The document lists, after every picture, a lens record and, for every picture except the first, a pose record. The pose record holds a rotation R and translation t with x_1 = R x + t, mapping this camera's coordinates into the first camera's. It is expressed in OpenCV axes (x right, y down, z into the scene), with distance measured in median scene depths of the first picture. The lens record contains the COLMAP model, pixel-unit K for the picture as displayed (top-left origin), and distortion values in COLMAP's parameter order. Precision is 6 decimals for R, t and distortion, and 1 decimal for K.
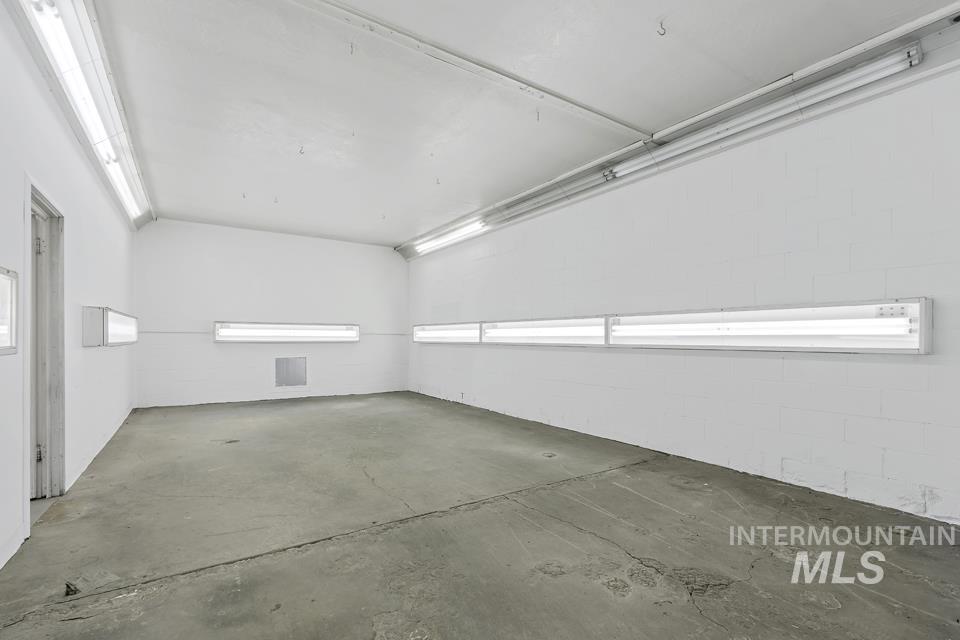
lens RADIAL K [[436.1, 0, 484.4], [0, 436.1, 338.4], [0, 0, 1]] dist [-0.008900, 0.003649]
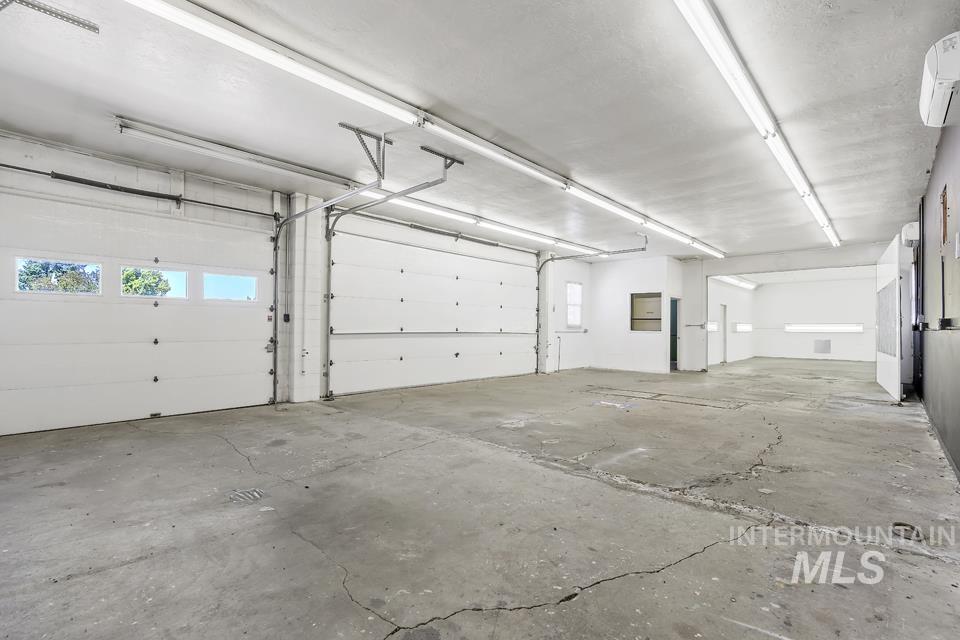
lens RADIAL K [[436.1, 0, 483.0], [0, 436.1, 322.2], [0, 0, 1]] dist [-0.008900, 0.003649]
pose [[0.240409, -0.024439, -0.970364, 2.503035], [-0.001424, 0.999673, -0.025529, 0.032823], [0.970671, 0.007519, 0.240295, -2.286672]]
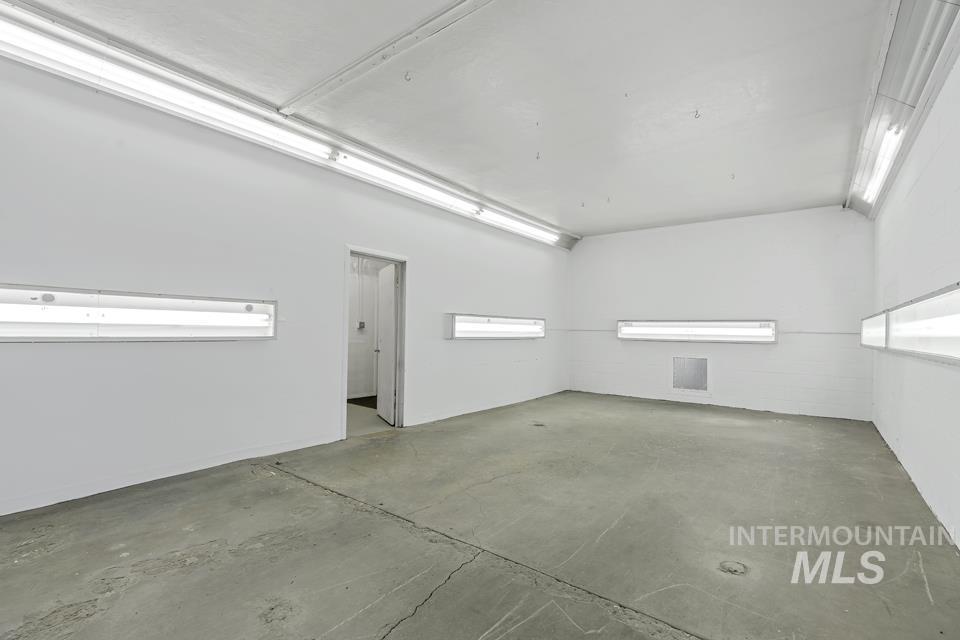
lens RADIAL K [[436.1, 0, 472.8], [0, 436.1, 326.2], [0, 0, 1]] dist [-0.008900, 0.003649]
pose [[0.321245, -0.010503, -0.946938, 0.567597], [-0.013363, 0.999789, -0.015622, -0.004390], [0.946902, 0.017673, 0.321037, 0.572646]]
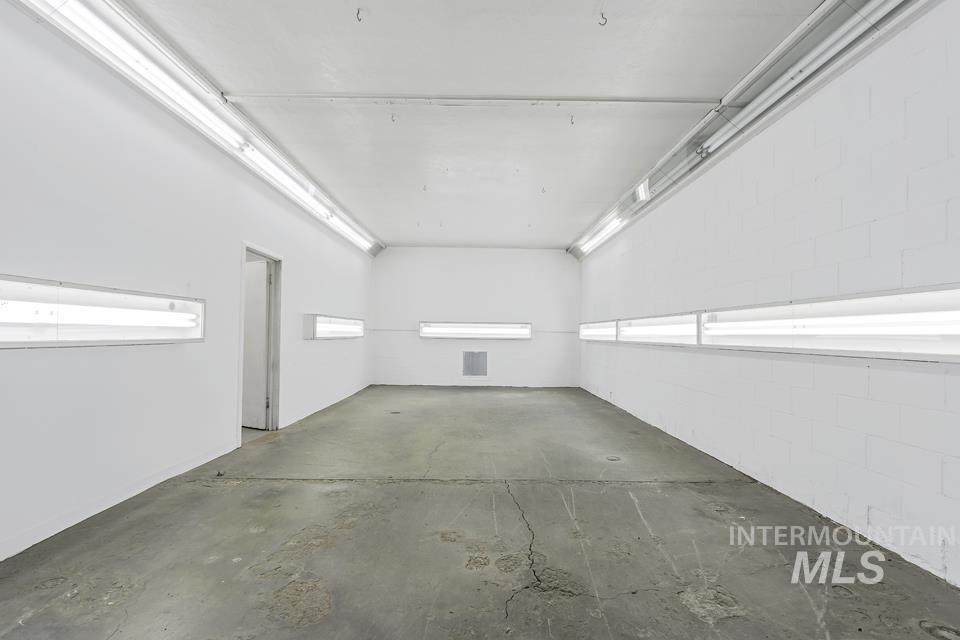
lens RADIAL K [[436.1, 0, 481.0], [0, 436.1, 324.1], [0, 0, 1]] dist [-0.008900, 0.003649]
pose [[0.836107, -0.006815, -0.548524, 0.457566], [-0.008209, 0.999655, -0.024932, -0.001985], [0.548505, 0.025349, 0.835763, 0.034153]]
